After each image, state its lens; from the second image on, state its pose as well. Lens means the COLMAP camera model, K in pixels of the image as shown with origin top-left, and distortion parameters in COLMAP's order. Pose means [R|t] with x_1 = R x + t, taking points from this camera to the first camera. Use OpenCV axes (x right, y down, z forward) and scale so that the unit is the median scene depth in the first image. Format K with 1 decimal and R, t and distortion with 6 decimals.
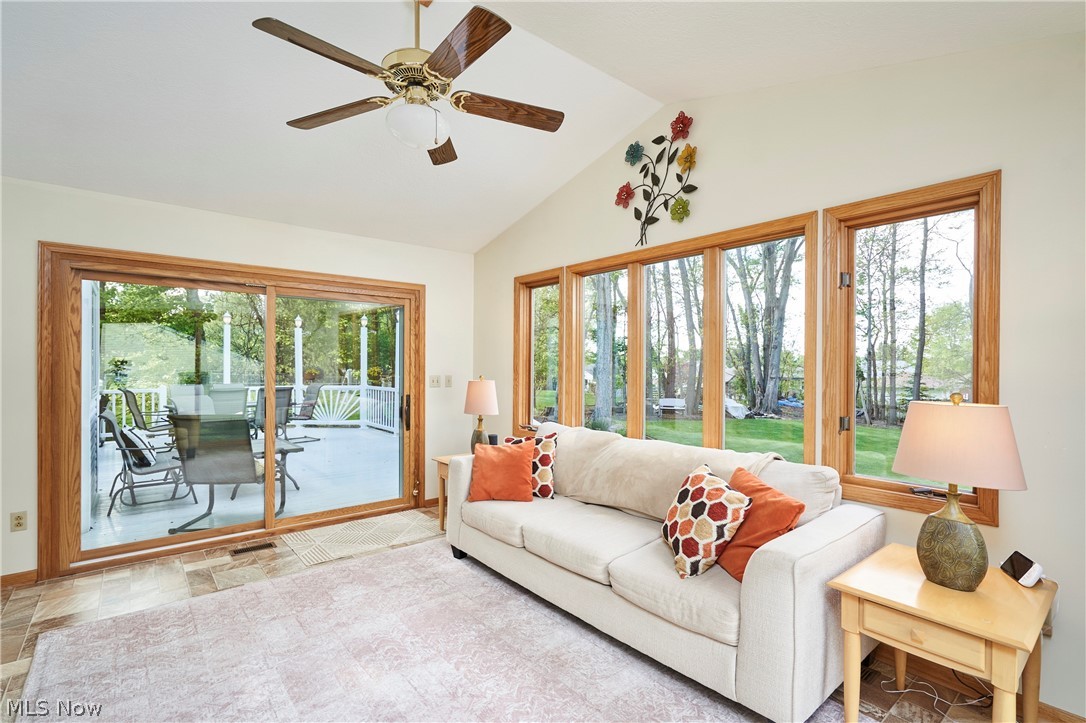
lens RADIAL K [[511.8, 0, 536.1], [0, 511.8, 361.2], [0, 0, 1]] dist [0.000937, 0.000374]
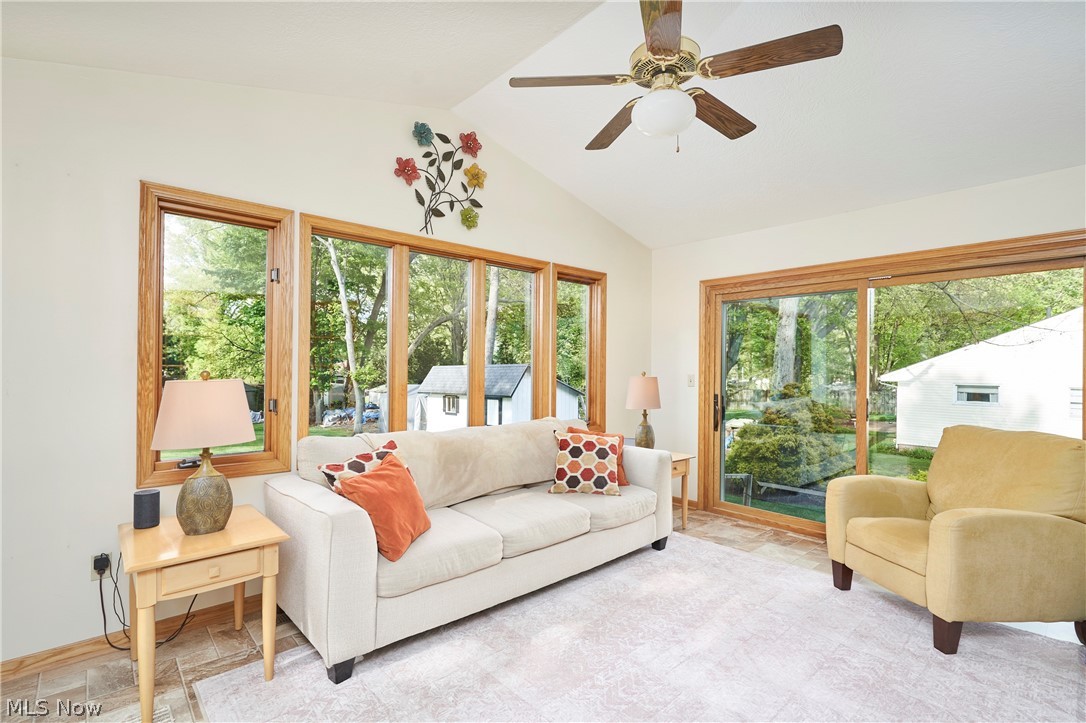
lens RADIAL K [[511.8, 0, 539.6], [0, 511.8, 363.1], [0, 0, 1]] dist [0.000937, 0.000374]
pose [[-0.070708, 0.001448, 0.997496, -0.806339], [-0.015455, 0.999877, -0.002547, 0.020691], [-0.997377, -0.015596, -0.070677, 0.878661]]
